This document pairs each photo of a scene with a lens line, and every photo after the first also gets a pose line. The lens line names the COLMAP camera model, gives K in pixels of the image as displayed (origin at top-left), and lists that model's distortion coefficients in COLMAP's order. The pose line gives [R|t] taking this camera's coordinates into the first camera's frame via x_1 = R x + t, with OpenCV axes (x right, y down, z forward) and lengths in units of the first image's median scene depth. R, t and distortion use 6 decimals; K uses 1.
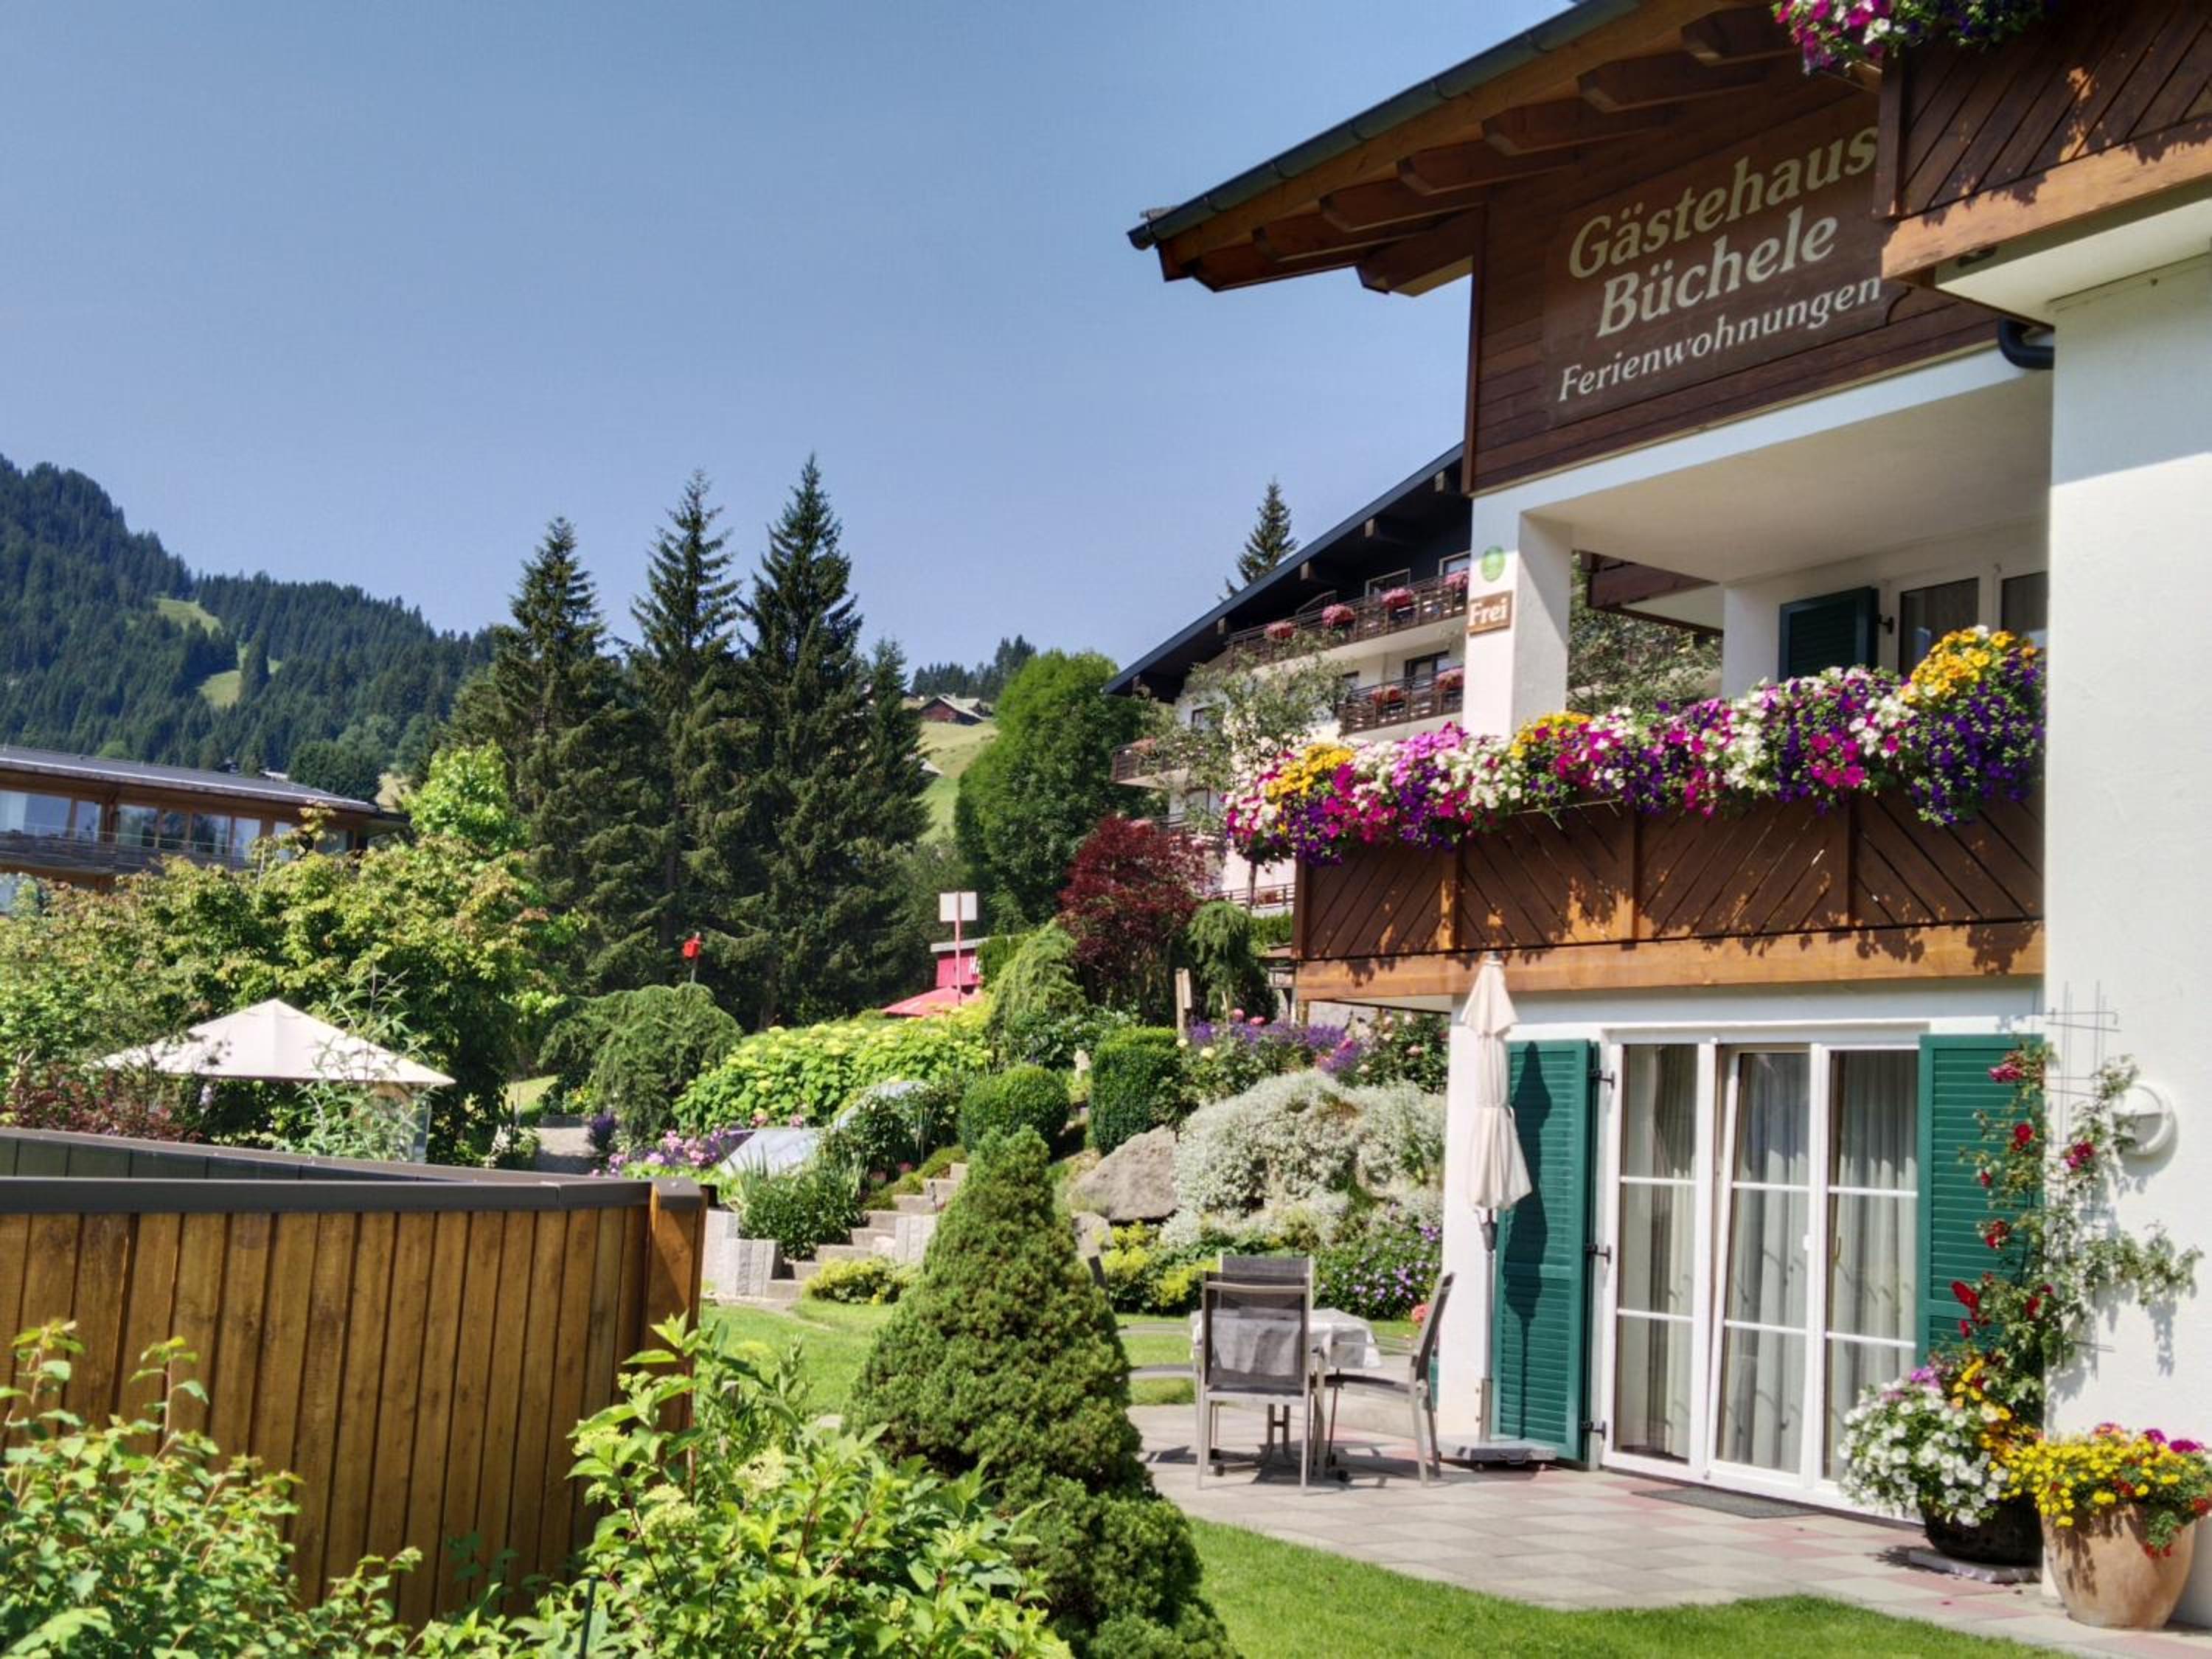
lens RADIAL K [[2581.3, 0, 1200.1], [0, 2581.3, 825.7], [0, 0, 1]] dist [0.083713, 0.000000]
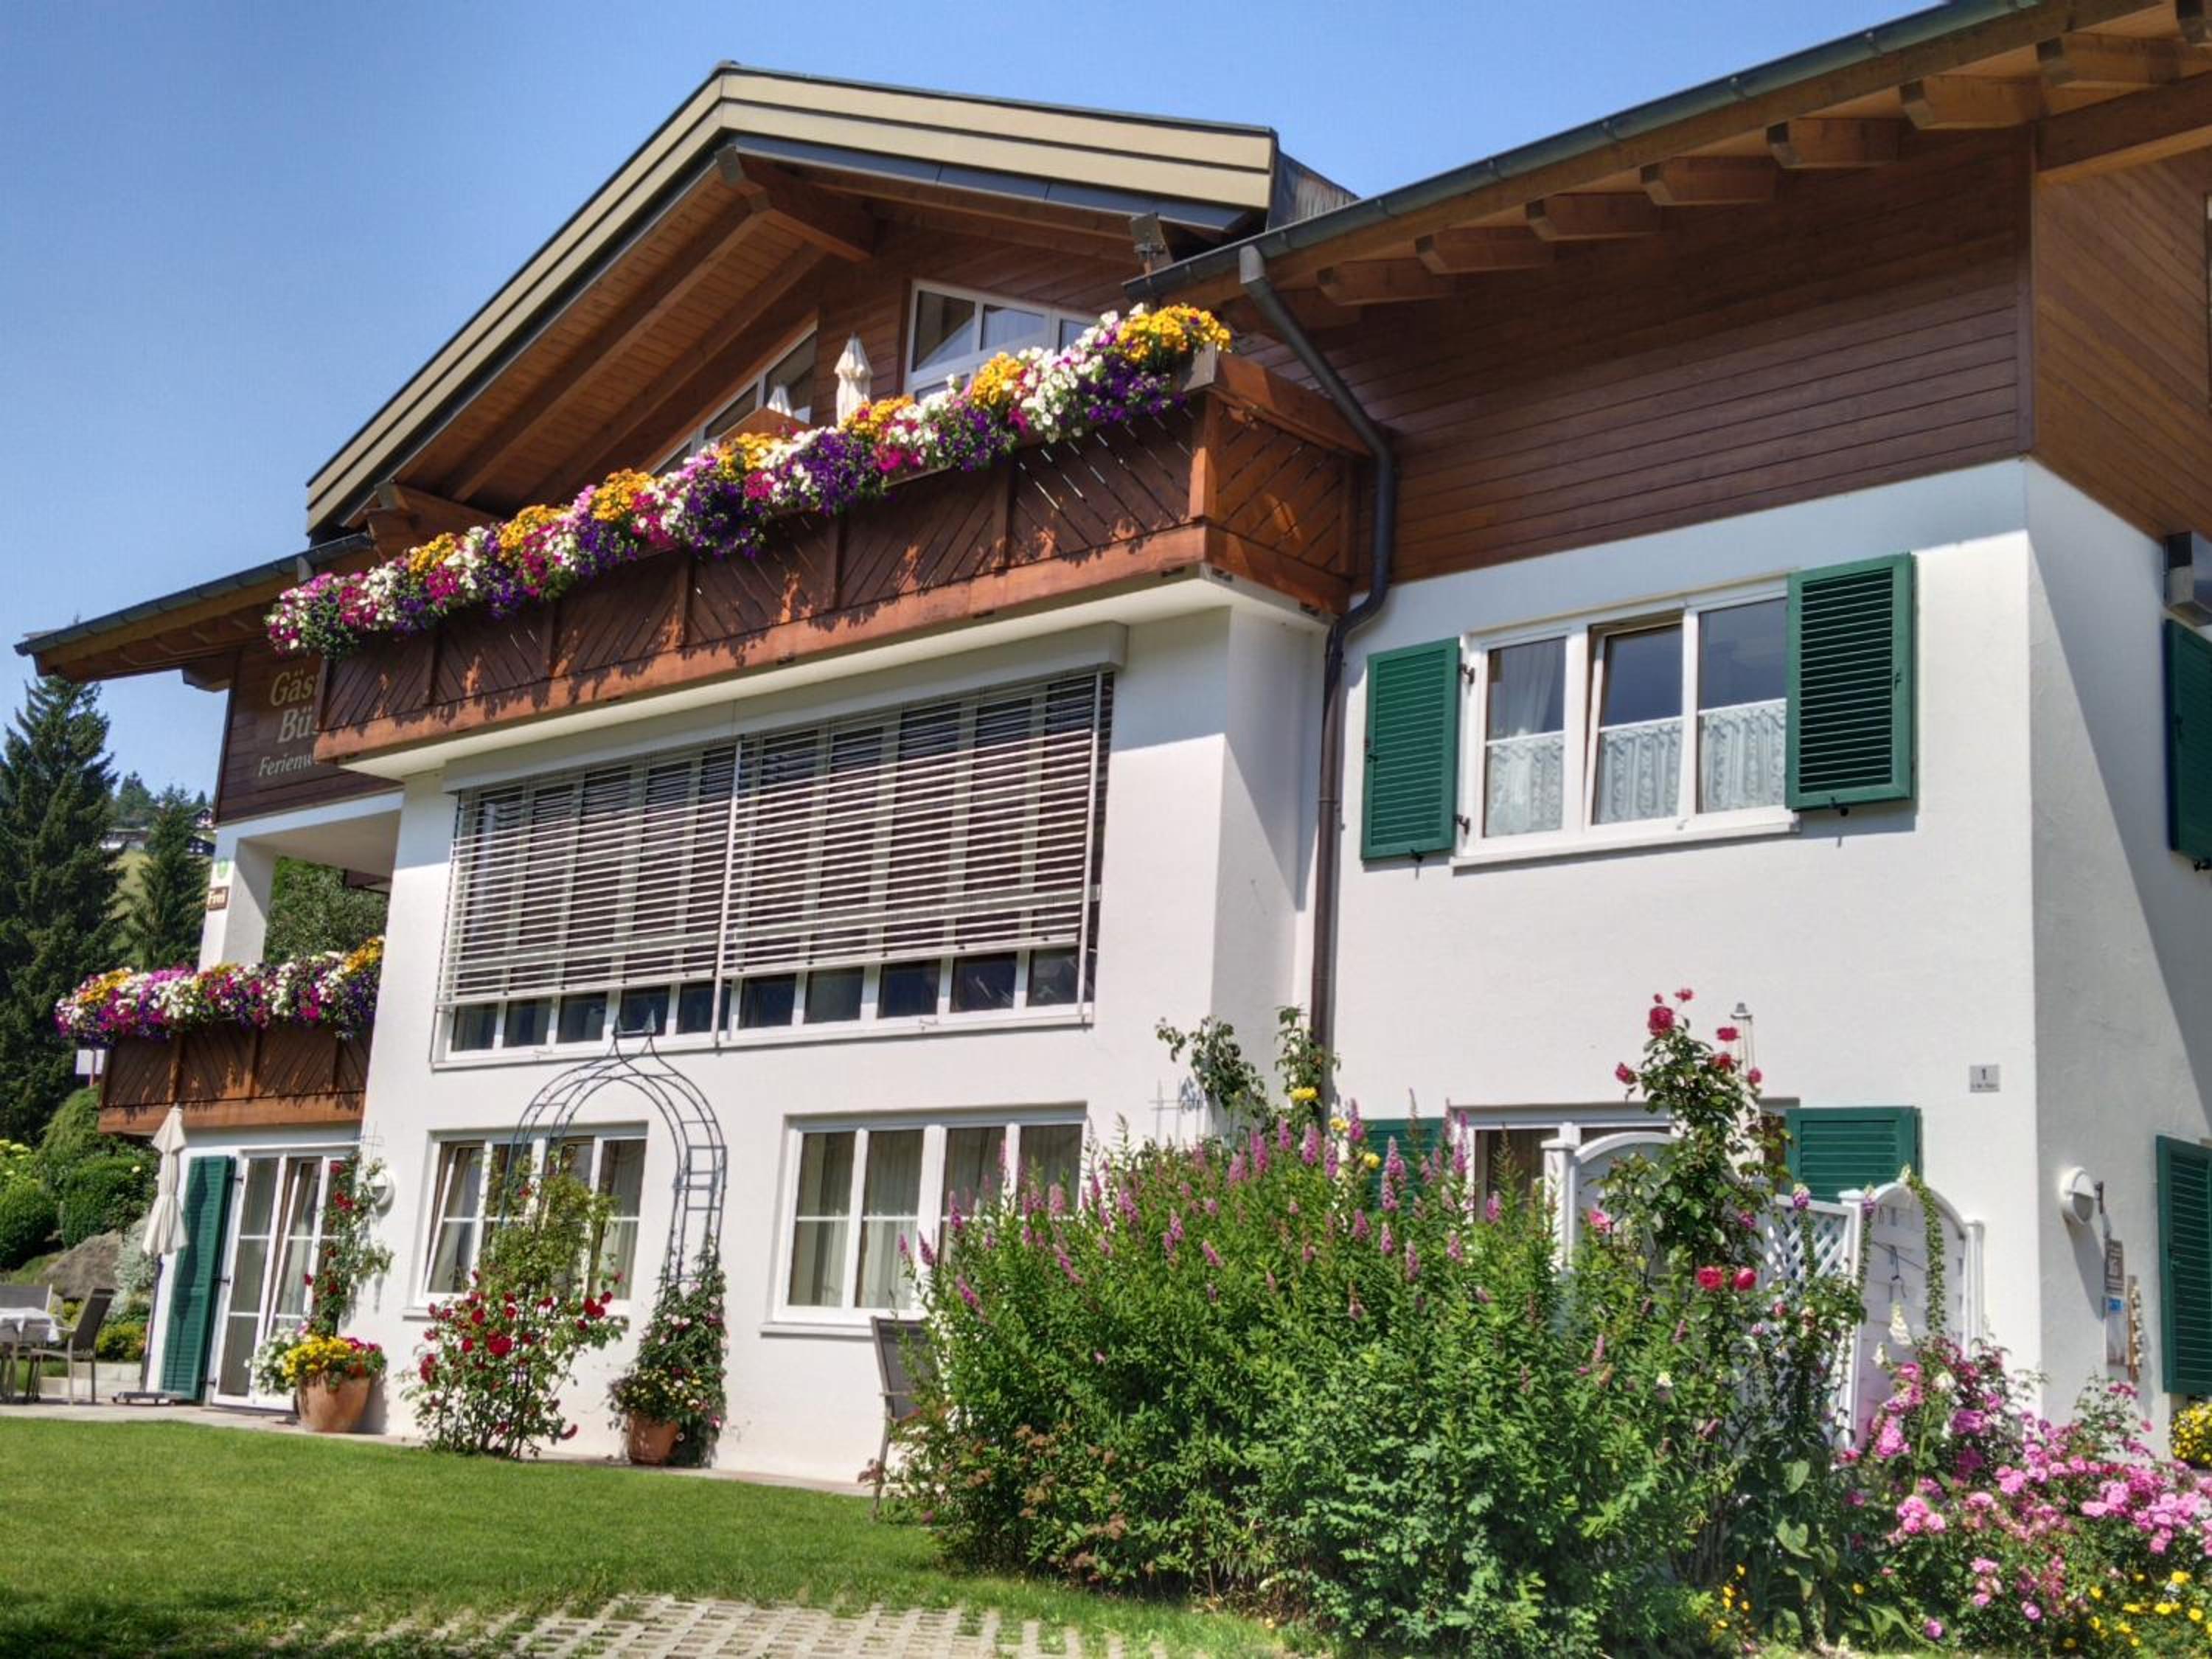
lens RADIAL K [[2581.3, 0, 1114.9], [0, 2581.3, 842.6], [0, 0, 1]] dist [0.083713, 0.000000]
pose [[0.977355, 0.047004, 0.206320, 0.326523], [-0.035337, 0.997580, -0.059876, -0.037711], [-0.208635, 0.051230, 0.976651, -0.751108]]
